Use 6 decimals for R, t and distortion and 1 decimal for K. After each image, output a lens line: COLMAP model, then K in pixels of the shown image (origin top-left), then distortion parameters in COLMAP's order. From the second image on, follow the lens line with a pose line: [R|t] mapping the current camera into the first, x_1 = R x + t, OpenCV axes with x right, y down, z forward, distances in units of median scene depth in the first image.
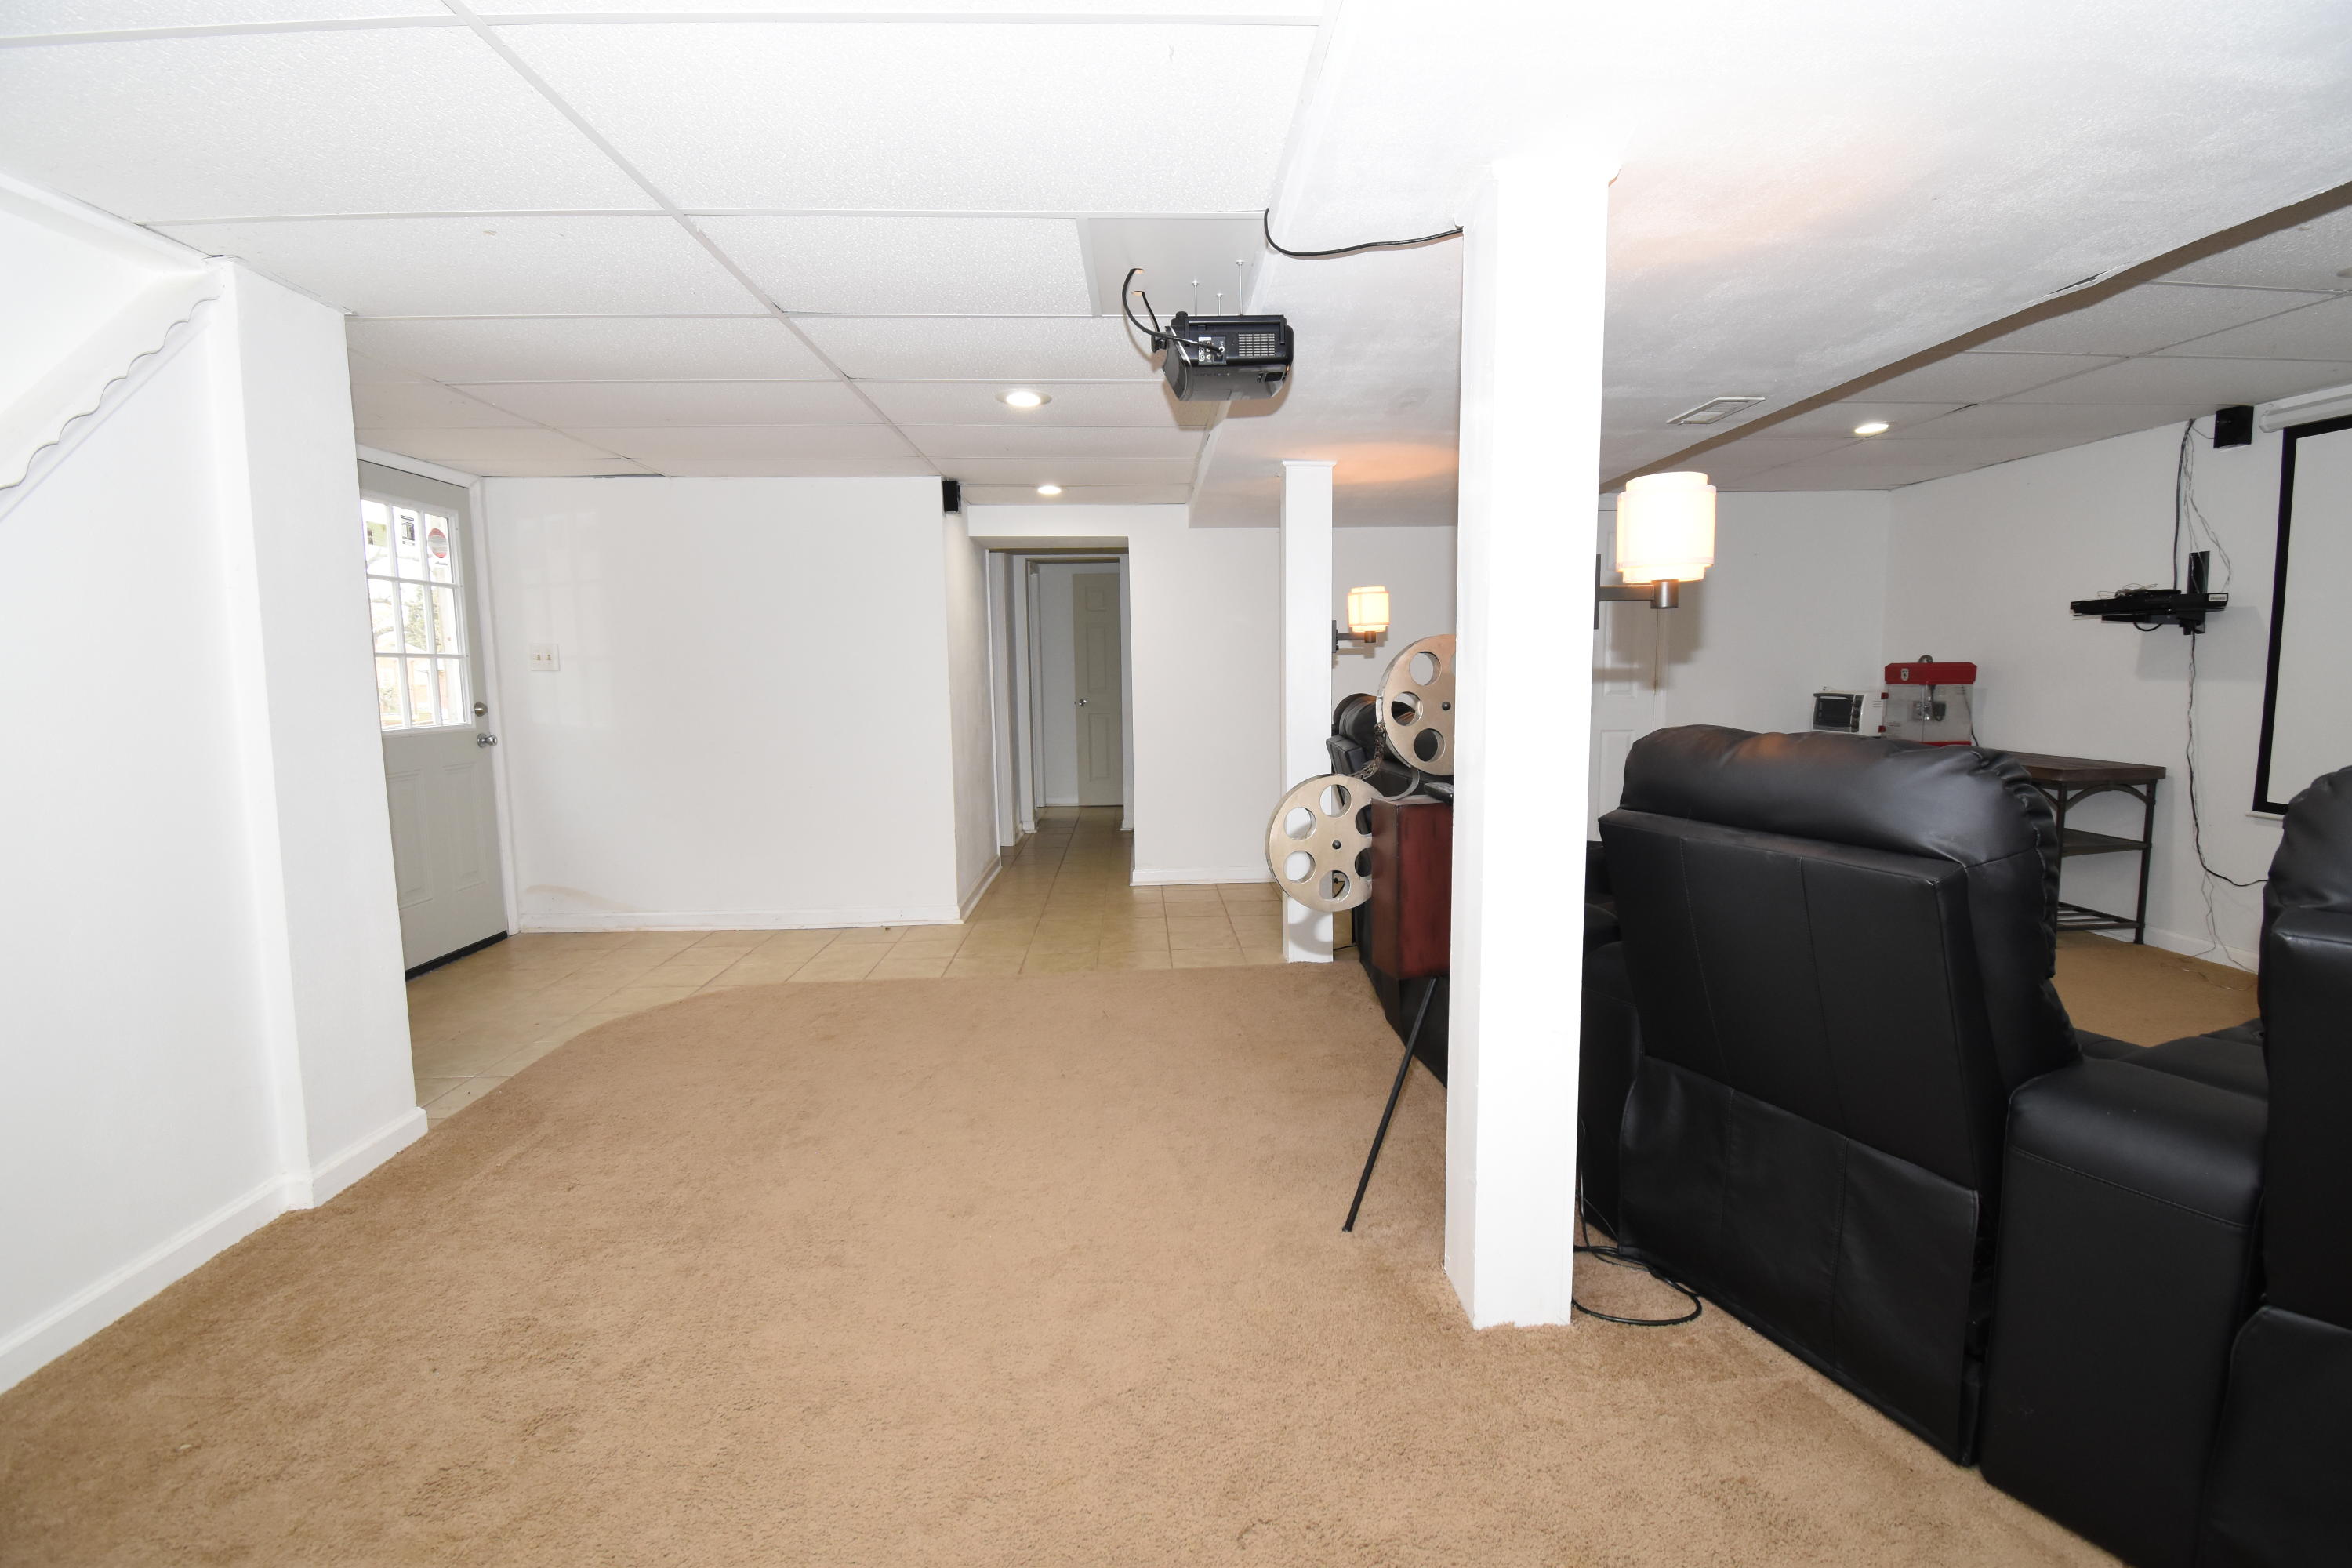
lens RADIAL K [[1040.6, 0, 1184.4], [0, 1040.6, 780.6], [0, 0, 1]] dist [0.021980, -0.025417]
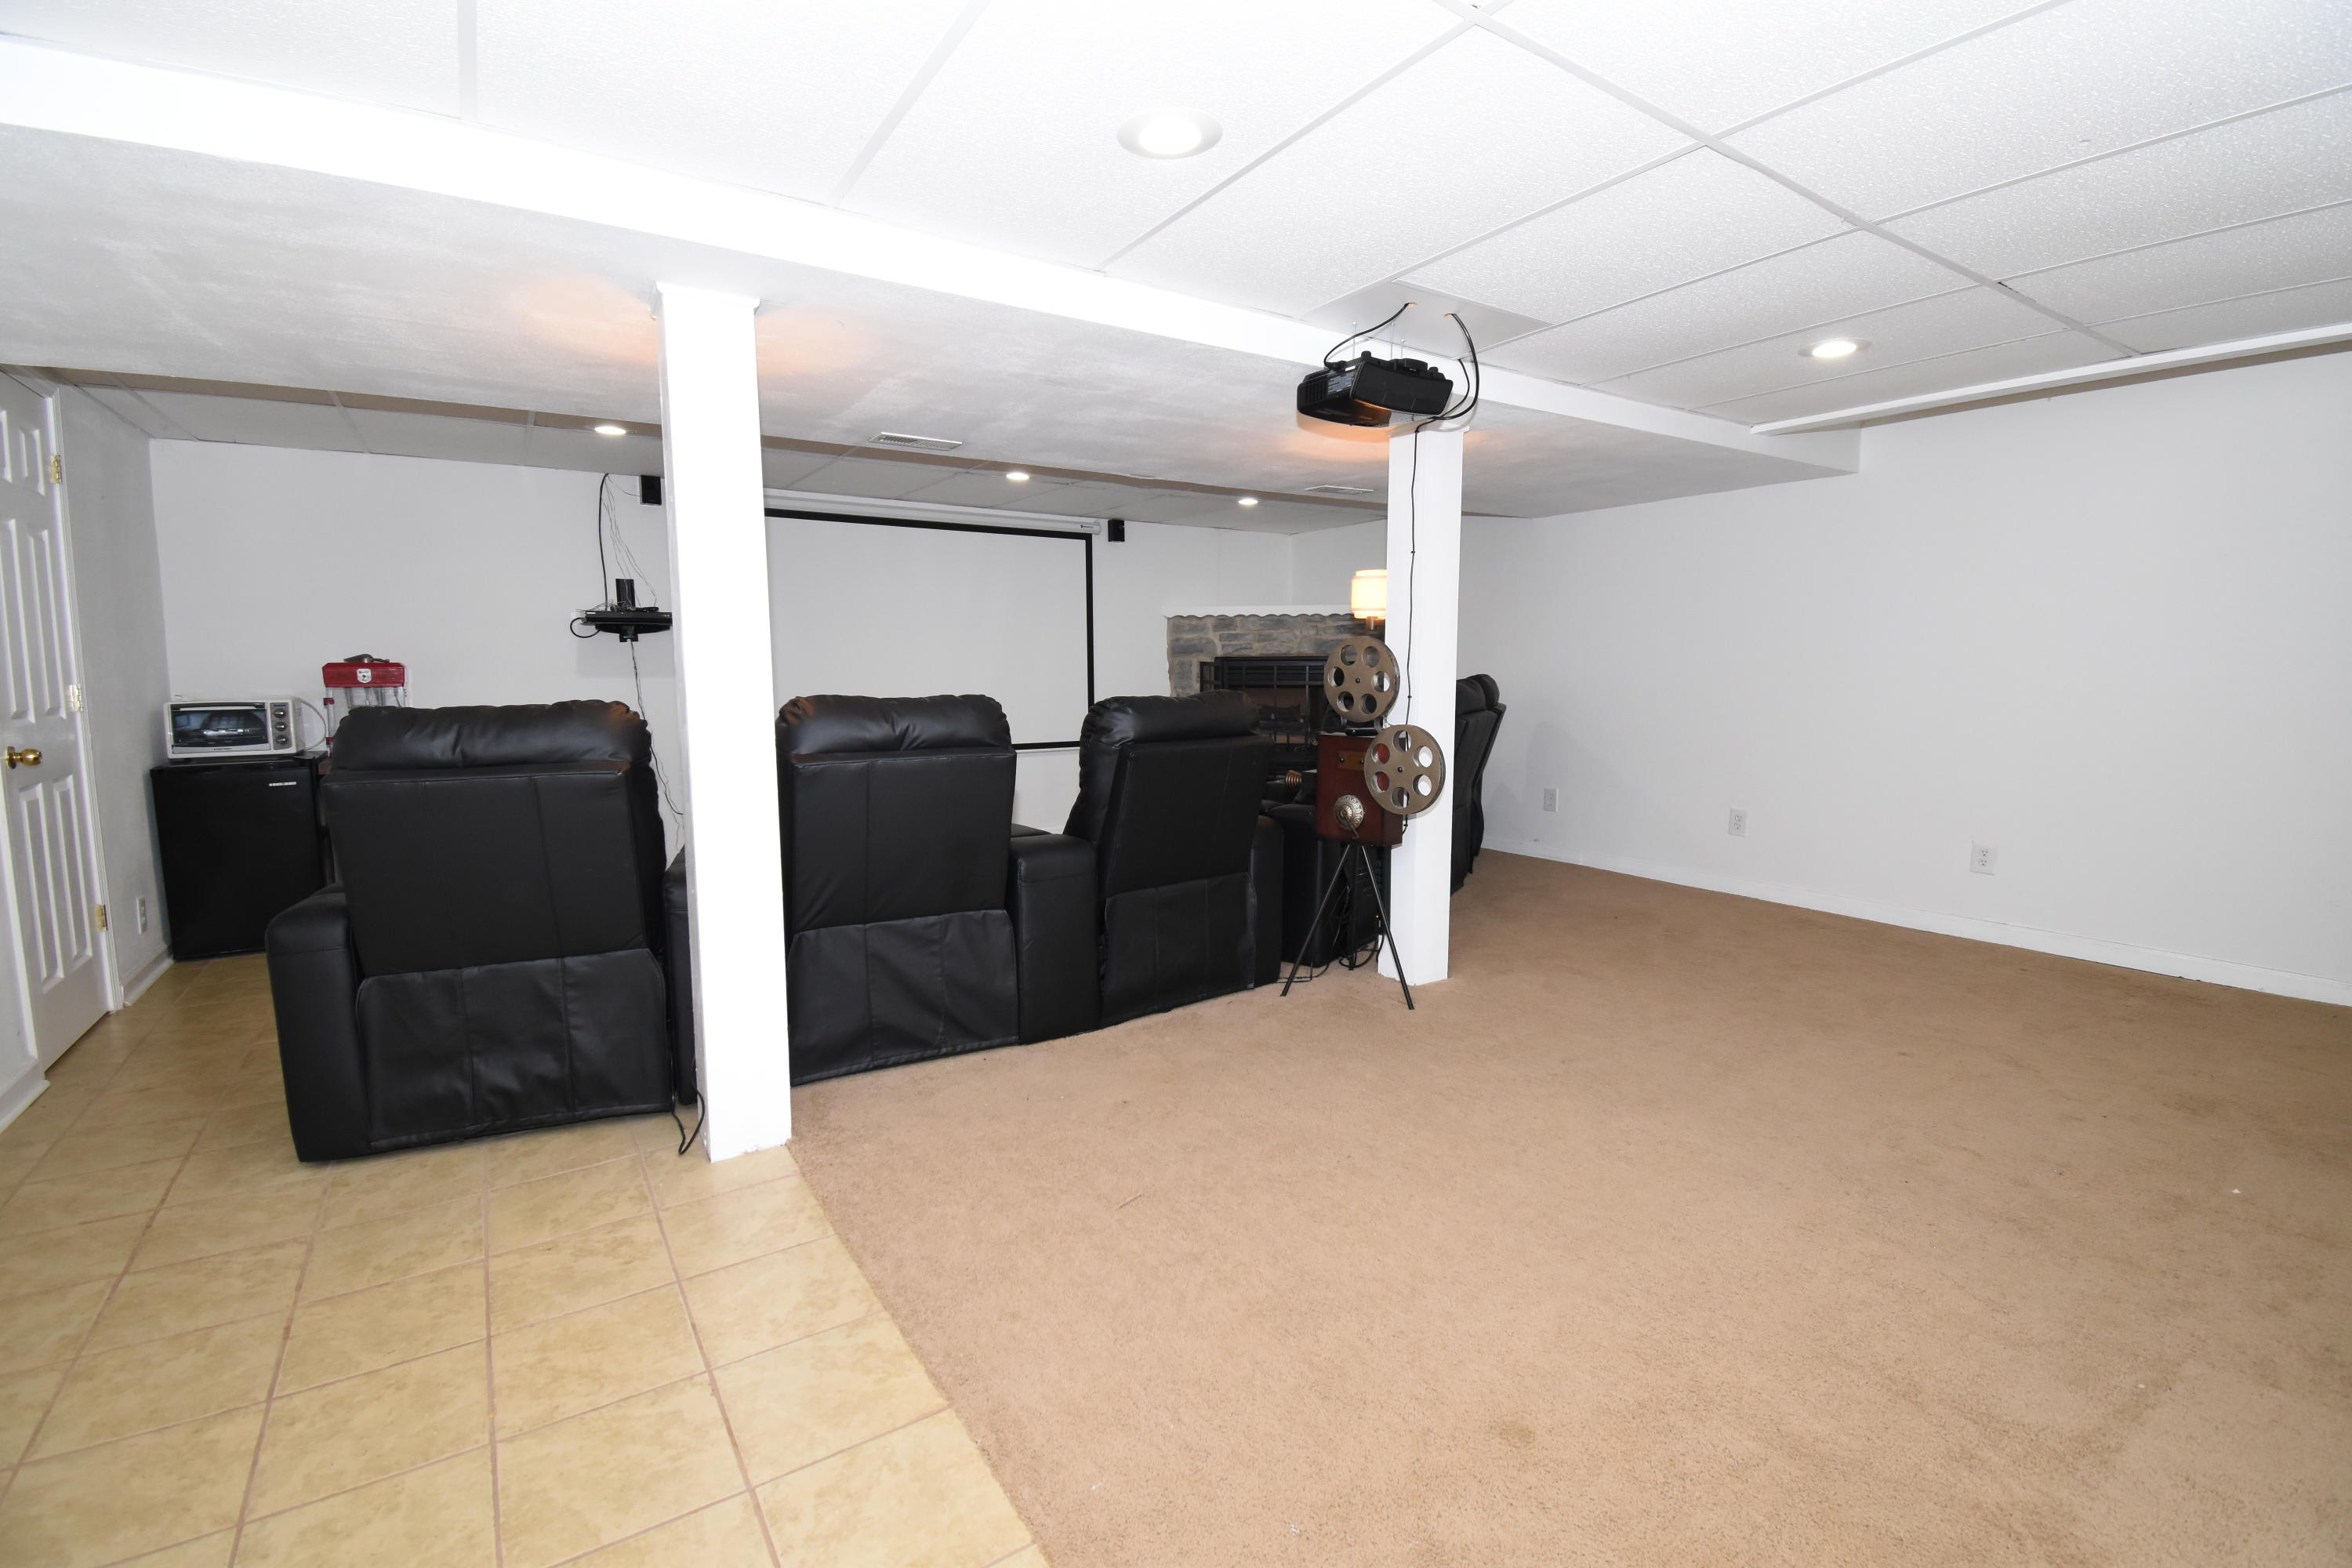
lens RADIAL K [[1040.6, 0, 1184.4], [0, 1040.6, 780.6], [0, 0, 1]] dist [0.021980, -0.025417]
pose [[-0.515182, -0.080968, 0.853248, -0.531816], [0.100816, 0.982892, 0.154142, -0.101786], [-0.851131, 0.165432, -0.498205, 1.091763]]
